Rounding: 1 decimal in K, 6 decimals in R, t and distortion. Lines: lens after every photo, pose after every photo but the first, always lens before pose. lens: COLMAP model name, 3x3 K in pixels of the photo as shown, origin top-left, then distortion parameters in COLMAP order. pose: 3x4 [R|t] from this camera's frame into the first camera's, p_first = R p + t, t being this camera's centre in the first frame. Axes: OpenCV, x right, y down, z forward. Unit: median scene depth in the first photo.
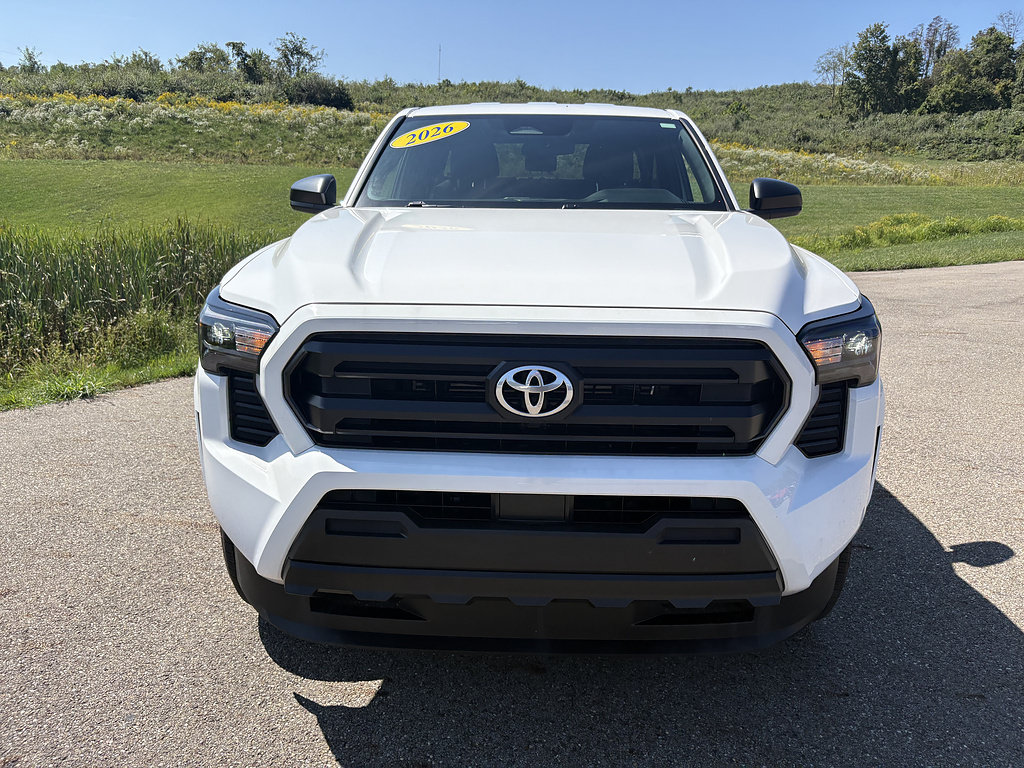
lens RADIAL K [[781.8, 0, 507.2], [0, 781.8, 377.3], [0, 0, 1]] dist [0.053863, -0.070136]
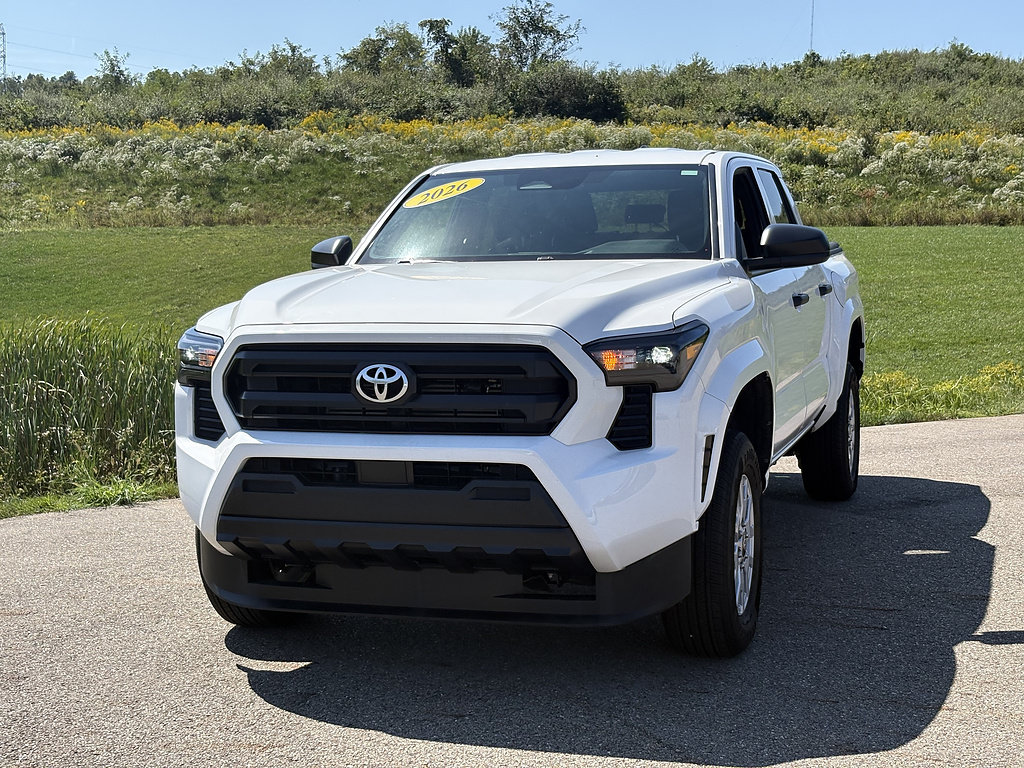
lens RADIAL K [[1509.3, 0, 469.5], [0, 1509.3, 384.0], [0, 0, 1]] dist [0.168224, -0.692263]
pose [[0.956730, -0.003924, -0.290952, 0.625562], [-0.040388, 0.988440, -0.146136, 0.262647], [0.288162, 0.151564, 0.945511, -0.964437]]
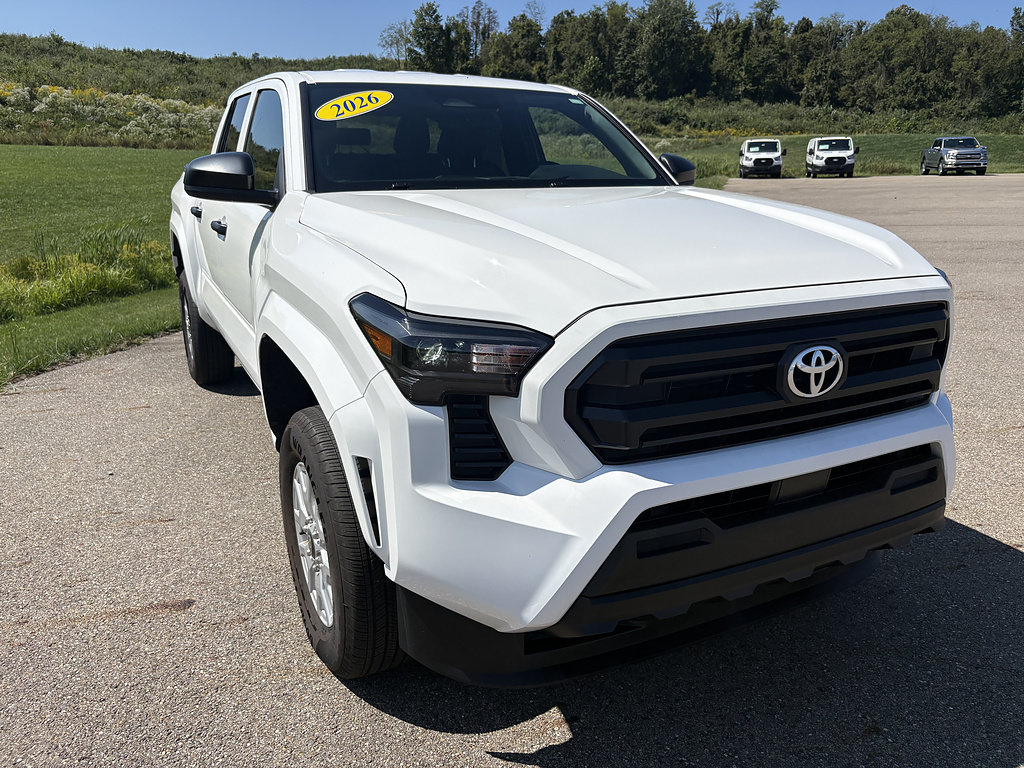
lens RADIAL K [[787.5, 0, 512.0], [0, 787.5, 384.0], [0, 0, 1]] dist [0.033721, -0.047552]
pose [[0.875161, -0.139134, 0.463395, -0.512909], [0.120165, 0.990256, 0.070381, -0.055723], [-0.468672, -0.005911, 0.883353, 0.180857]]
